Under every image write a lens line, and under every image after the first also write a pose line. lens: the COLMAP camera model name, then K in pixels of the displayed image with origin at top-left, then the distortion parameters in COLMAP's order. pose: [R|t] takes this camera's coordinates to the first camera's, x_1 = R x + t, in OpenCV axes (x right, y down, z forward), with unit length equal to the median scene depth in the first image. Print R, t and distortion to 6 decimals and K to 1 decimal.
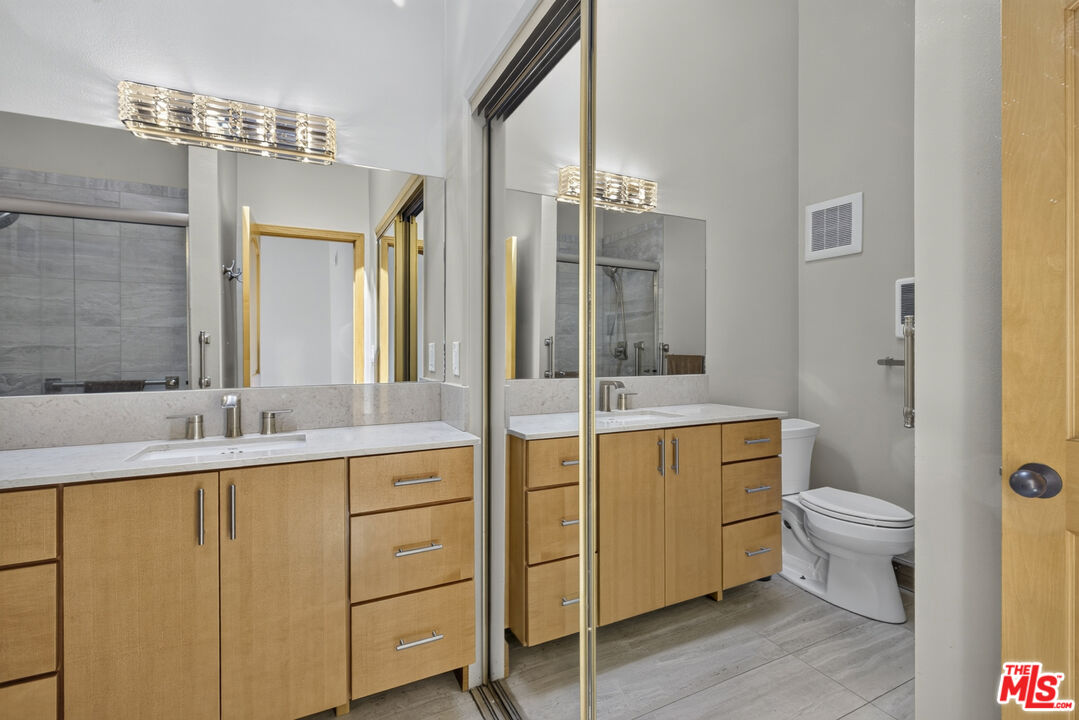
lens RADIAL K [[491.1, 0, 540.2], [0, 491.1, 354.1], [0, 0, 1]] dist [-0.007162, 0.001301]
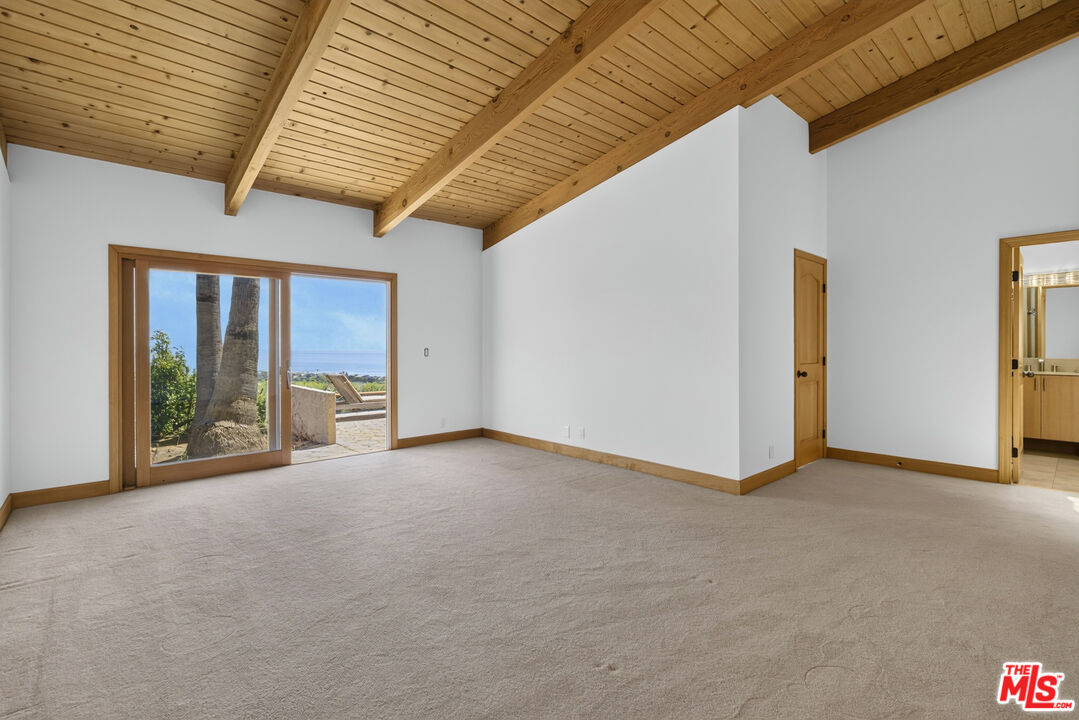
lens RADIAL K [[491.1, 0, 542.5], [0, 491.1, 356.8], [0, 0, 1]] dist [-0.007162, 0.001301]
pose [[0.274560, 0.016941, -0.961421, 1.674614], [-0.008143, 0.999850, 0.015292, 0.044327], [0.961536, 0.003631, 0.274657, -3.255865]]
